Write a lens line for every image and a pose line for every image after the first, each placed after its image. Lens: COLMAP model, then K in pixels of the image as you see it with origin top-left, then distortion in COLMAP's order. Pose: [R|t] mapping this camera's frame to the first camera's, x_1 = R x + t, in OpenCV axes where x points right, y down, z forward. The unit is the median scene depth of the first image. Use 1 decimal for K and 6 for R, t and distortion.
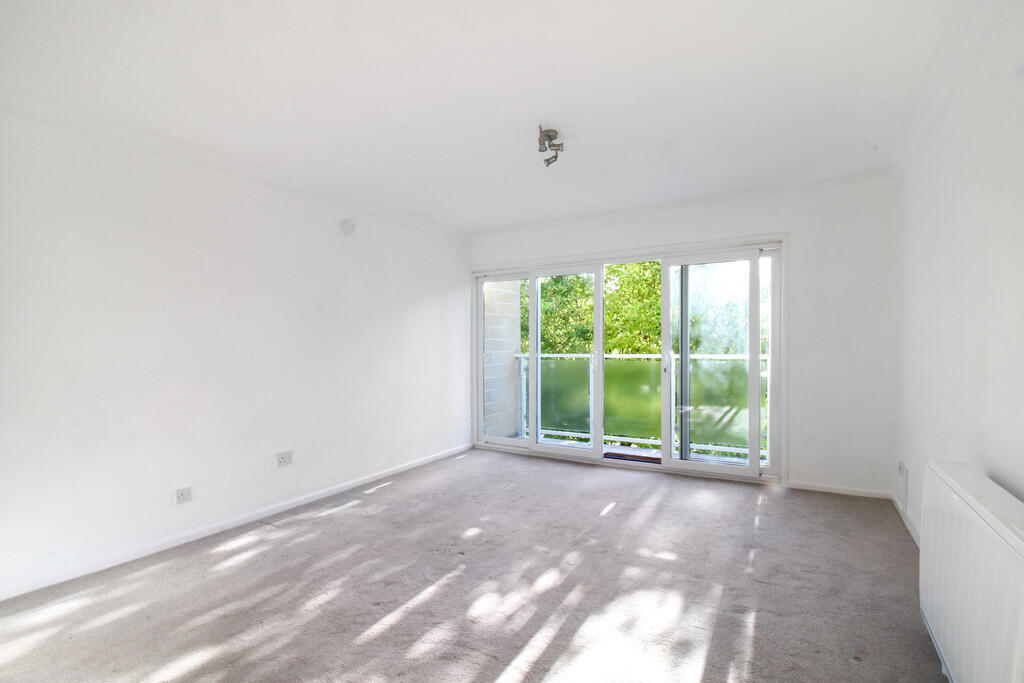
lens RADIAL K [[483.9, 0, 513.2], [0, 483.9, 350.6], [0, 0, 1]] dist [0.002530, 0.000340]
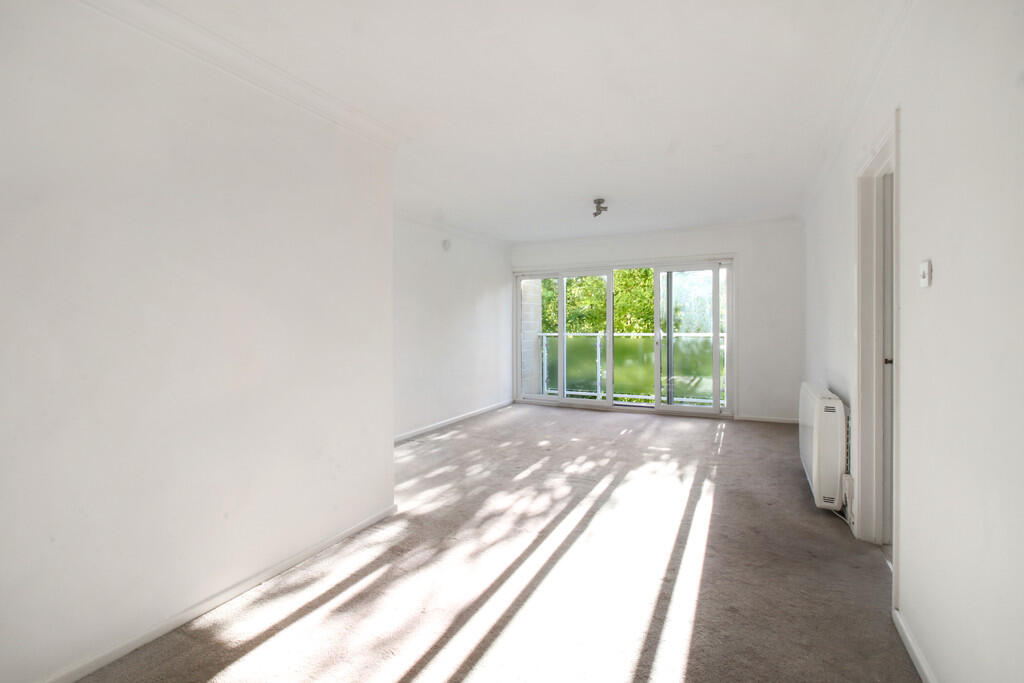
lens RADIAL K [[479.6, 0, 512.0], [0, 479.6, 331.5], [0, 0, 1]] dist [-0.000800, 0.000191]
pose [[0.997906, 0.002019, 0.064654, -0.214106], [-0.001729, 0.999988, -0.004553, 0.011318], [-0.064663, 0.004431, 0.997897, -0.413445]]
